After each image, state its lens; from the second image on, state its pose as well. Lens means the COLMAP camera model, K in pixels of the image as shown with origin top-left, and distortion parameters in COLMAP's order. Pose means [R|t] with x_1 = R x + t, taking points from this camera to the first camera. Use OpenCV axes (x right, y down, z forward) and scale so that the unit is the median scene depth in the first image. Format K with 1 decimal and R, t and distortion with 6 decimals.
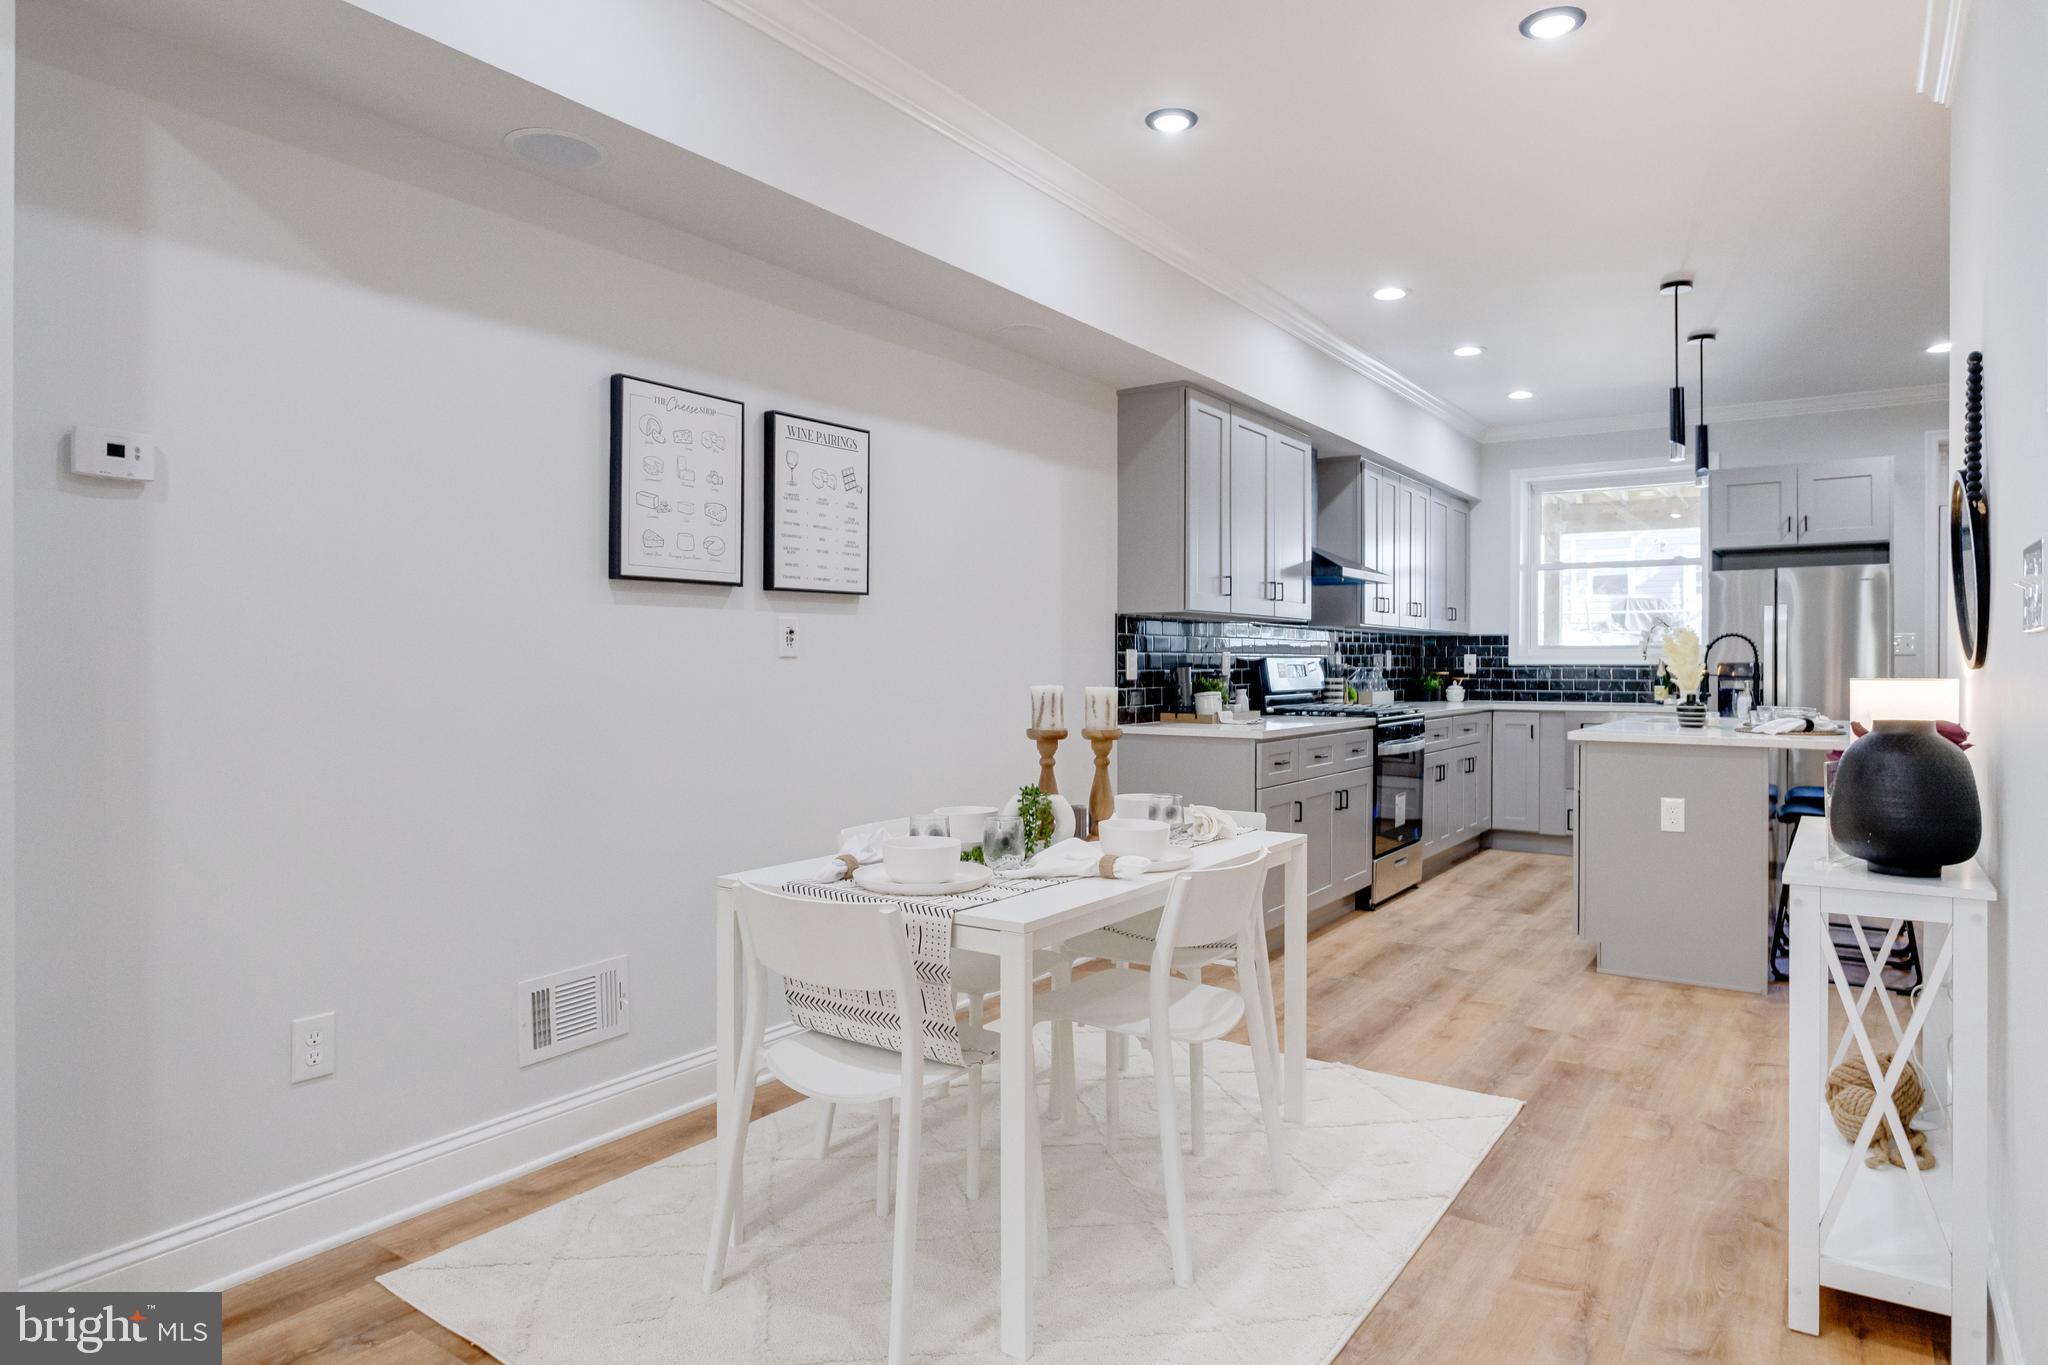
lens RADIAL K [[1188.9, 0, 1031.3], [0, 1188.9, 668.9], [0, 0, 1]] dist [-0.023352, -0.000567]
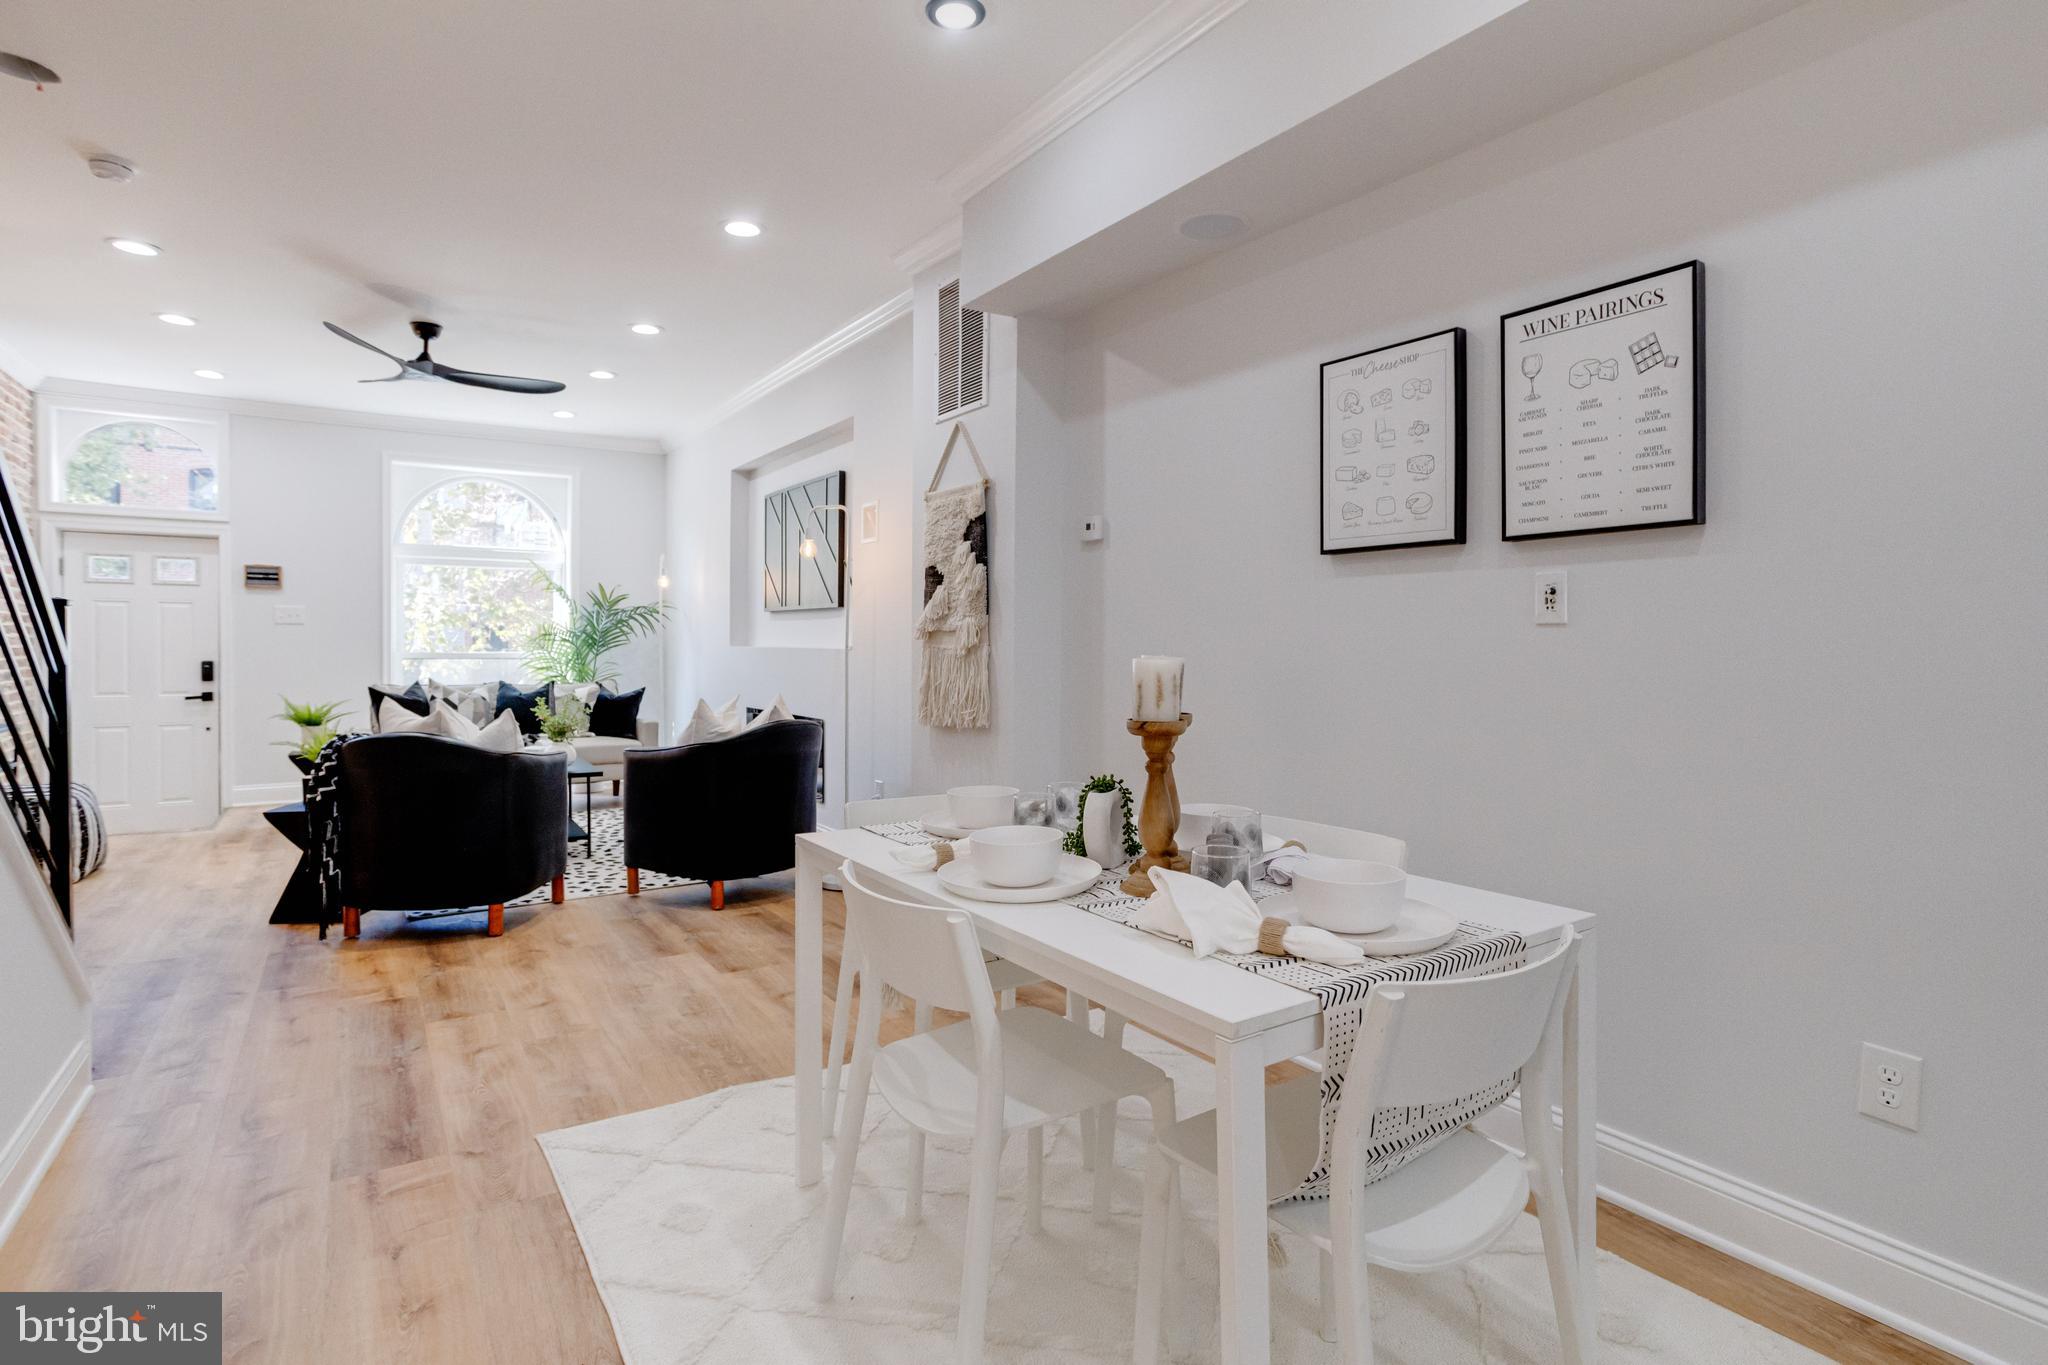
lens RADIAL K [[1025.5, 0, 1014.5], [0, 1025.5, 708.3], [0, 0, 1]] dist [-0.015279, 0.003868]
pose [[-0.373518, 0.055889, -0.925938, 0.325014], [-0.012720, 0.997781, 0.065356, 0.003611], [0.927536, 0.036189, -0.371978, 0.558012]]
